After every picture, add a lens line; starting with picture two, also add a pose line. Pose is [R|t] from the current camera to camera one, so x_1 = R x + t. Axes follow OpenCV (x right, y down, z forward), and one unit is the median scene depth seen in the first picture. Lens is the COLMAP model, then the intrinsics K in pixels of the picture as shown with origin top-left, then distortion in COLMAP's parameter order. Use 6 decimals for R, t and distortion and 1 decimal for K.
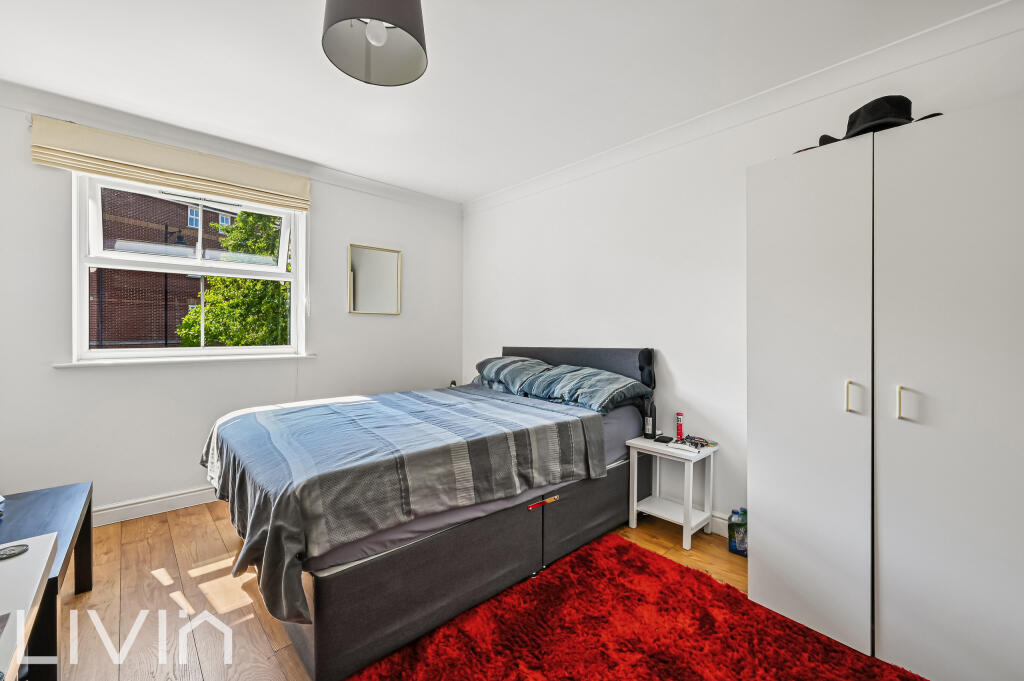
lens RADIAL K [[419.9, 0, 515.3], [0, 419.9, 334.1], [0, 0, 1]] dist [0.008084, 0.000744]
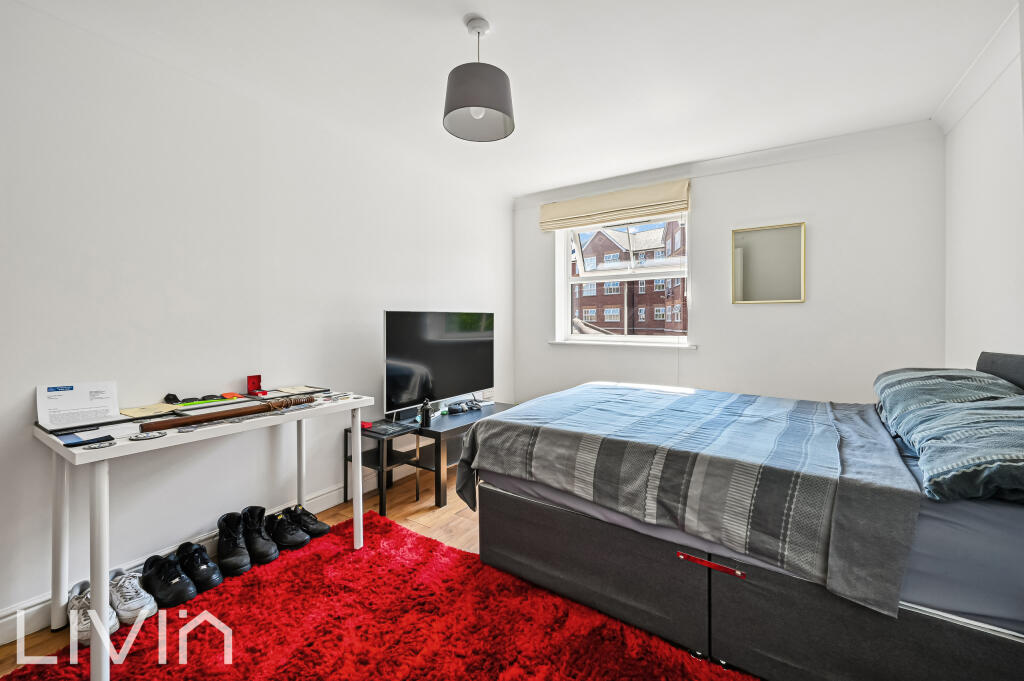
lens RADIAL K [[419.9, 0, 515.8], [0, 419.9, 330.9], [0, 0, 1]] dist [0.008084, 0.000744]
pose [[0.228253, 0.018278, -0.973430, 0.767563], [-0.011948, 0.999801, 0.015972, 0.001118], [0.973529, 0.007985, 0.228426, 0.588332]]
